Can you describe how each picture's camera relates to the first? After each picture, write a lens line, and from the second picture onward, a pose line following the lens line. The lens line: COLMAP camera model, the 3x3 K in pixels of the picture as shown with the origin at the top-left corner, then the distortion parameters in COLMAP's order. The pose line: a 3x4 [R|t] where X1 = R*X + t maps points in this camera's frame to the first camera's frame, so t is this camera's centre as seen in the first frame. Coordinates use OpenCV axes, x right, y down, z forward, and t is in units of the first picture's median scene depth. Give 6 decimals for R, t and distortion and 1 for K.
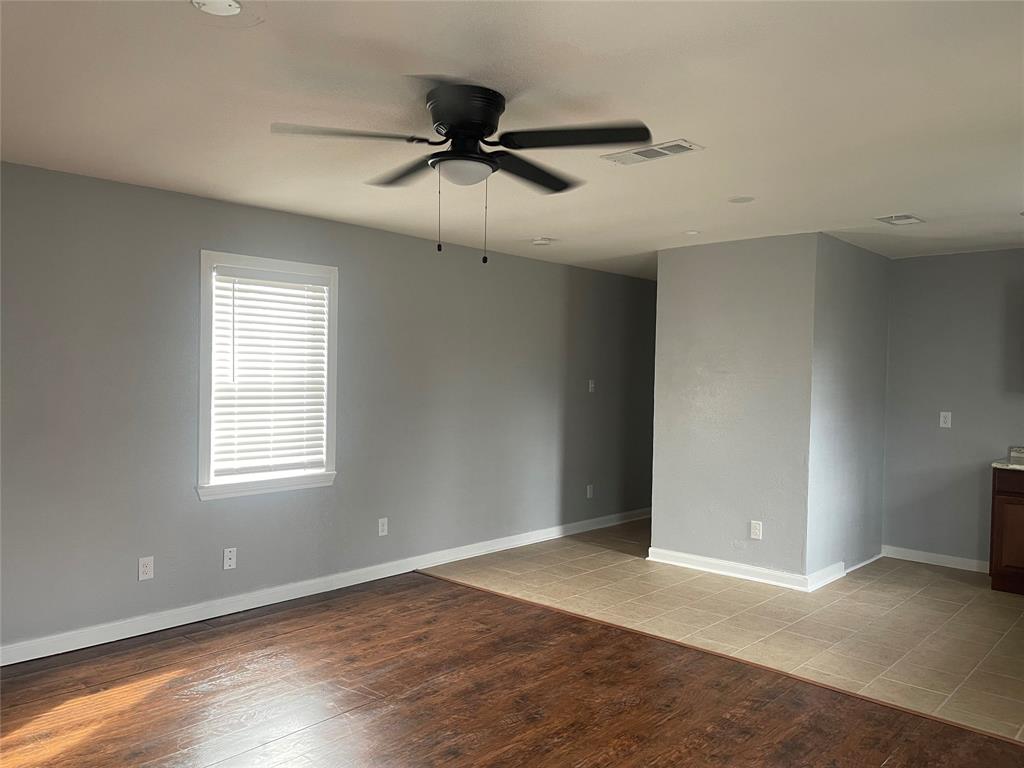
lens RADIAL K [[770.0, 0, 510.6], [0, 770.0, 389.8], [0, 0, 1]] dist [0.034875, -0.007787]
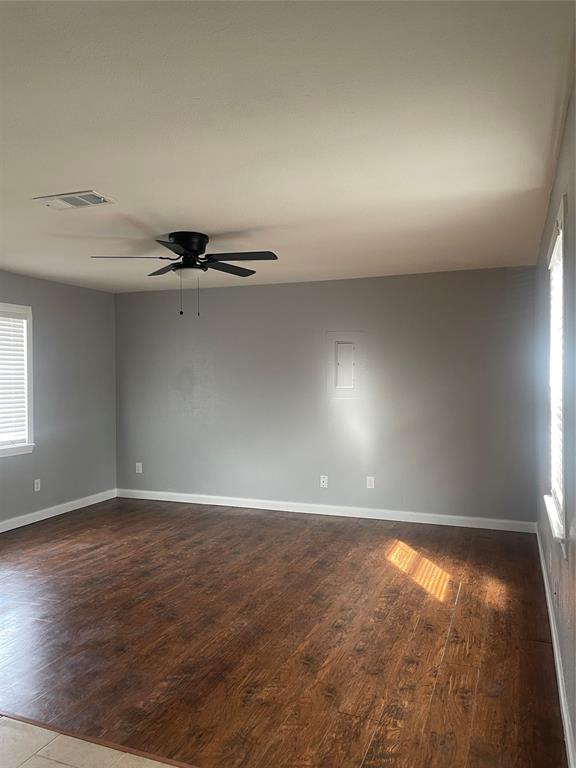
lens RADIAL K [[577.5, 0, 287.4], [0, 577.5, 383.1], [0, 0, 1]] dist [0.034875, -0.007787]
pose [[-0.928527, -0.008526, -0.371168, 0.175368], [-0.017869, 0.999604, 0.021740, -0.024767], [0.370836, 0.026818, -0.928311, 1.698004]]
